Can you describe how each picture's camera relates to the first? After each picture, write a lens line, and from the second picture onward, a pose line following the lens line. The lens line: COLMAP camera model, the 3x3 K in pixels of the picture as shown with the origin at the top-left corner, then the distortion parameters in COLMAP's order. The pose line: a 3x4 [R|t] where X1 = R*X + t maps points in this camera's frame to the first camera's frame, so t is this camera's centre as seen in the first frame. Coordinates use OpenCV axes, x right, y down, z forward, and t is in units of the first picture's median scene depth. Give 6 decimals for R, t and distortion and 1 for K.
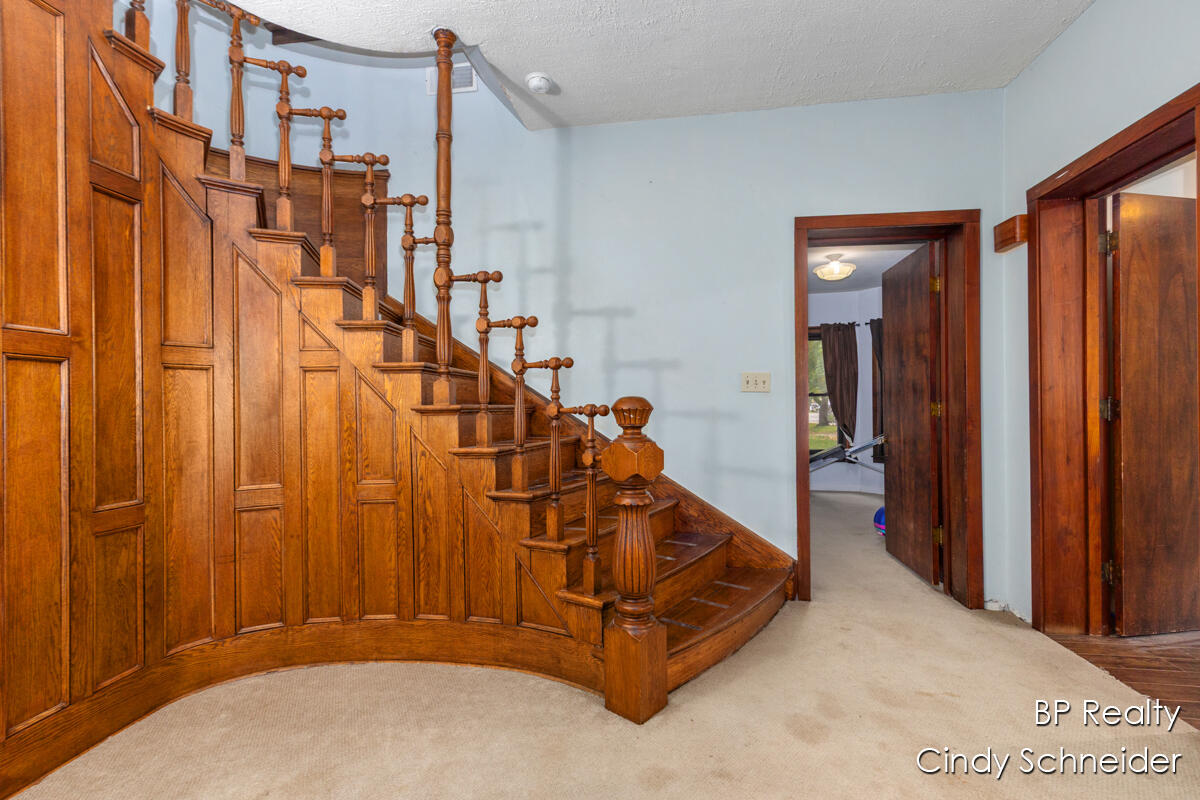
lens RADIAL K [[541.0, 0, 601.3], [0, 541.0, 409.2], [0, 0, 1]] dist [0.004715, -0.000219]
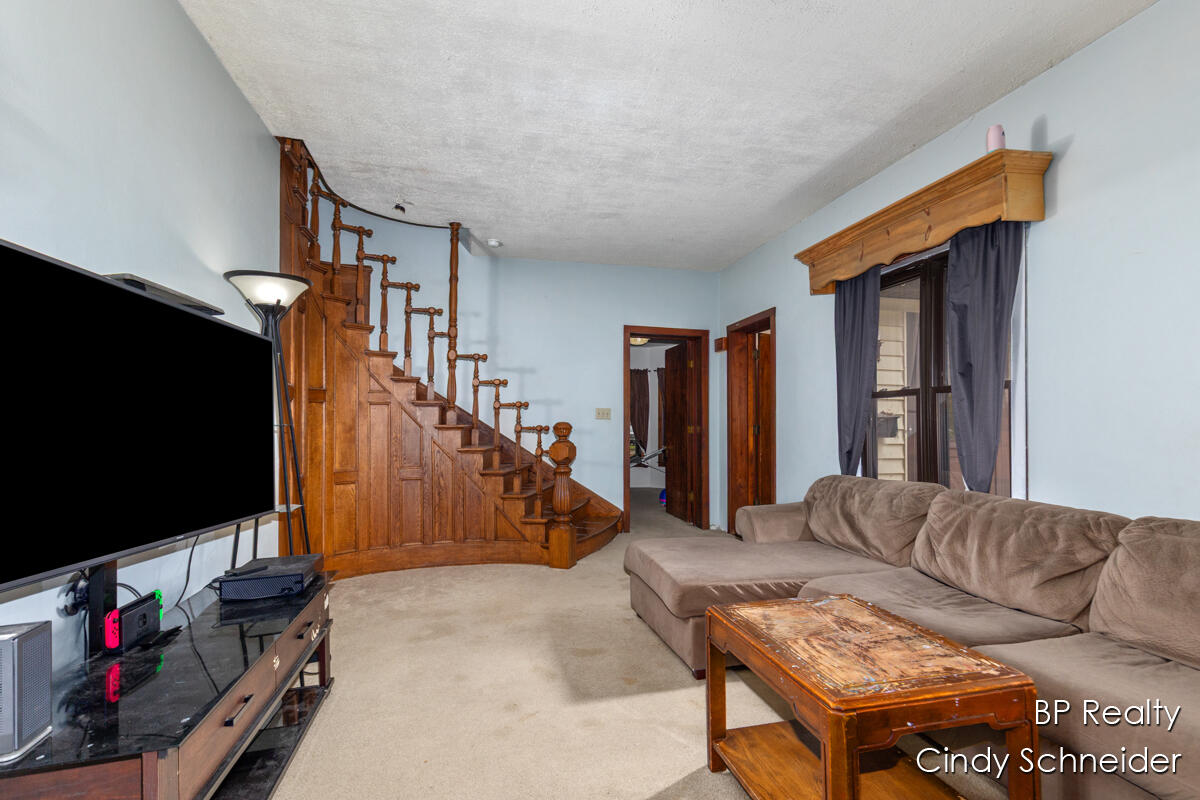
lens RADIAL K [[541.0, 0, 601.3], [0, 541.0, 409.2], [0, 0, 1]] dist [0.004715, -0.000219]
pose [[0.934066, 0.022406, 0.356397, -0.470303], [-0.010534, 0.999324, -0.035216, -0.001286], [-0.356945, 0.029139, 0.933671, -0.886280]]
